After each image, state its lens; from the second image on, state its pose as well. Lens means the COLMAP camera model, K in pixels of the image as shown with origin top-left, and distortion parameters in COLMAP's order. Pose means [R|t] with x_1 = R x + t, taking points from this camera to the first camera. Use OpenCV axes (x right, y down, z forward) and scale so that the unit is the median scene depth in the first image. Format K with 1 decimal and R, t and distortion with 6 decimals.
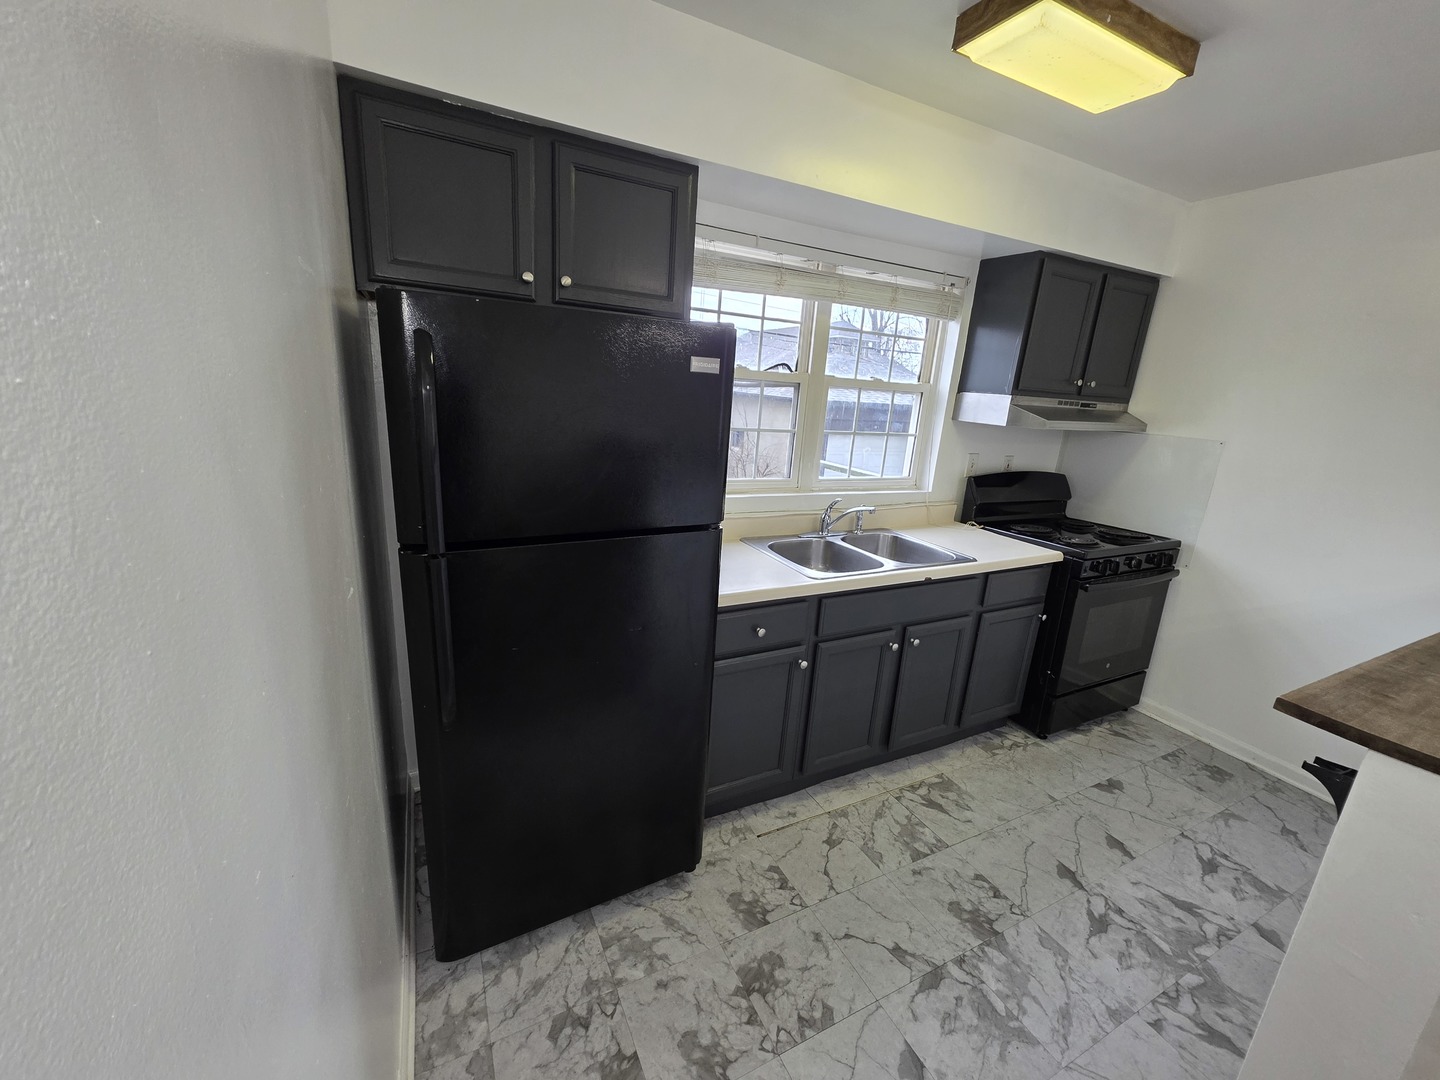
lens RADIAL K [[579.6, 0, 713.7], [0, 579.6, 541.4], [0, 0, 1]] dist [0.002255, 0.000182]
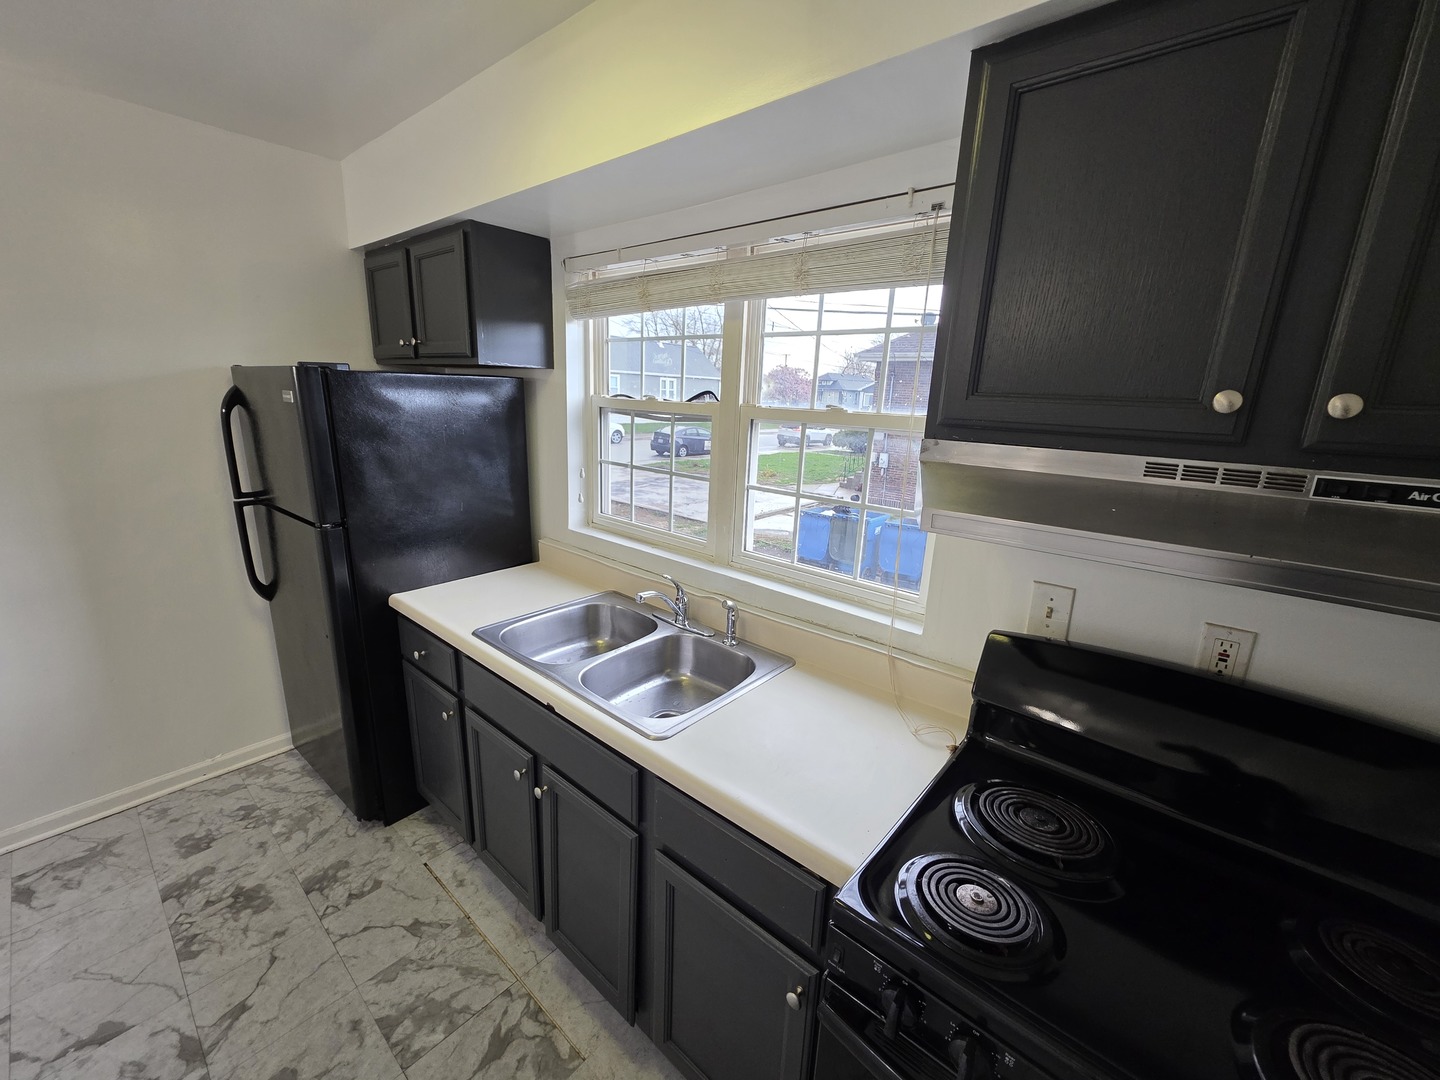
lens RADIAL K [[572.1, 0, 720.3], [0, 572.1, 537.2], [0, 0, 1]] dist [-0.000284, 0.000361]
pose [[0.390019, 0.175948, -0.903840, 1.008560], [-0.250200, 0.964894, 0.079869, -0.223386], [0.886163, 0.194991, 0.420349, 0.882993]]
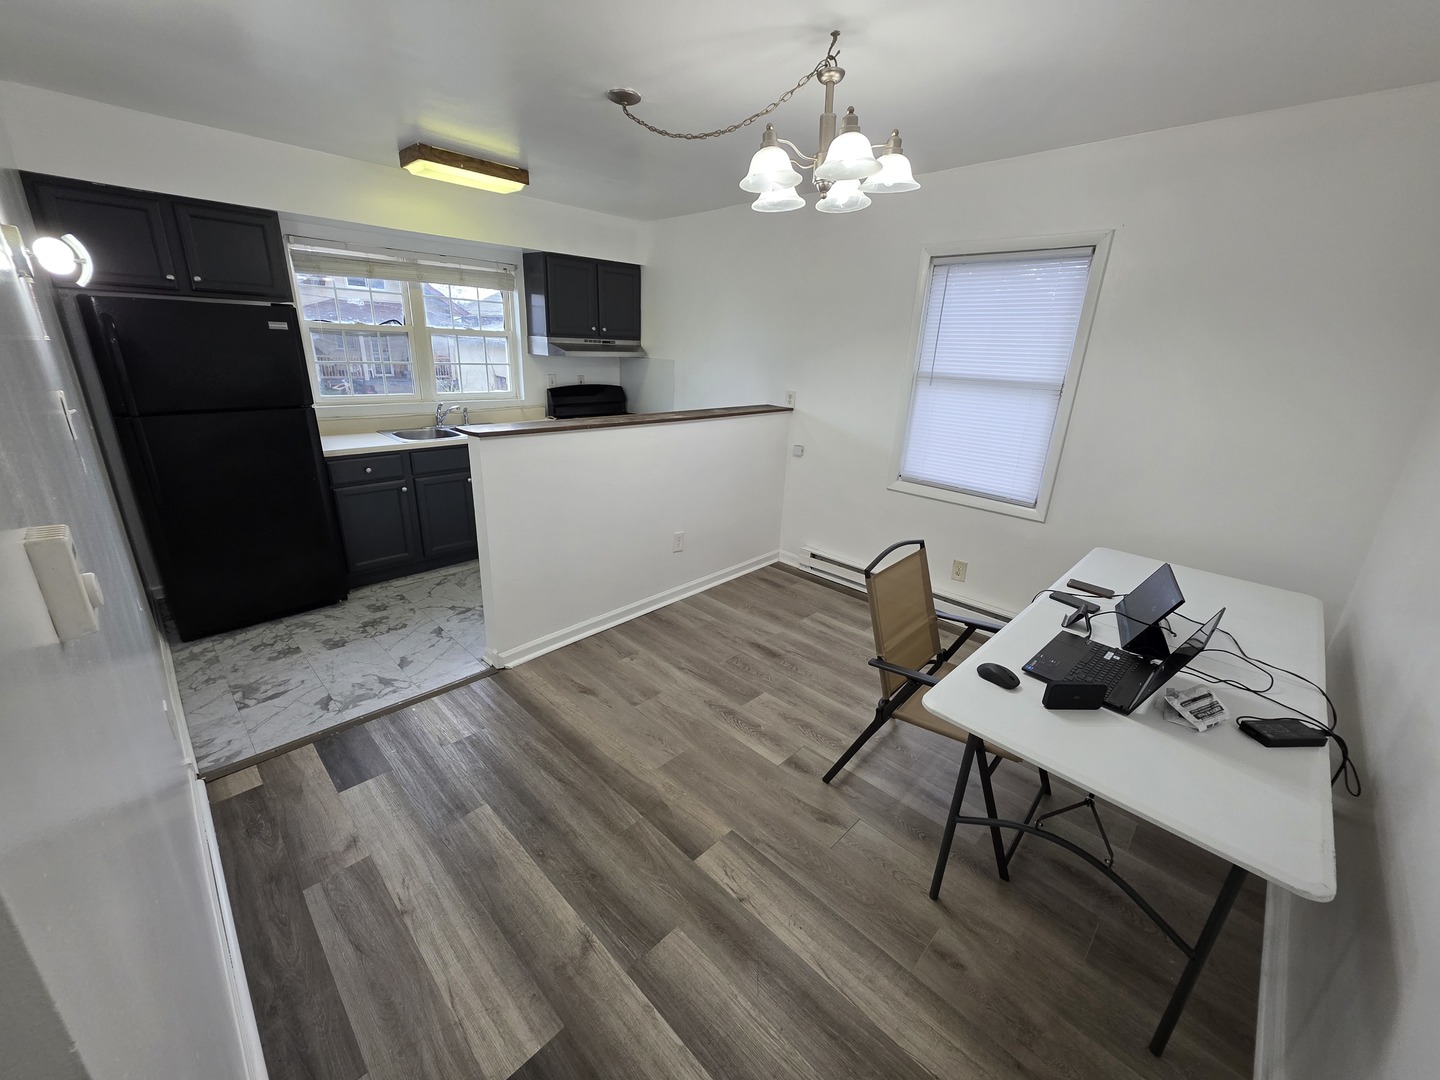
lens RADIAL K [[572.1, 0, 720.3], [0, 572.1, 537.2], [0, 0, 1]] dist [-0.000284, 0.000361]
pose [[0.941323, -0.132454, 0.310430, 0.478665], [0.106788, 0.989406, 0.098345, 0.270857], [-0.320168, -0.059424, 0.945495, -0.975974]]
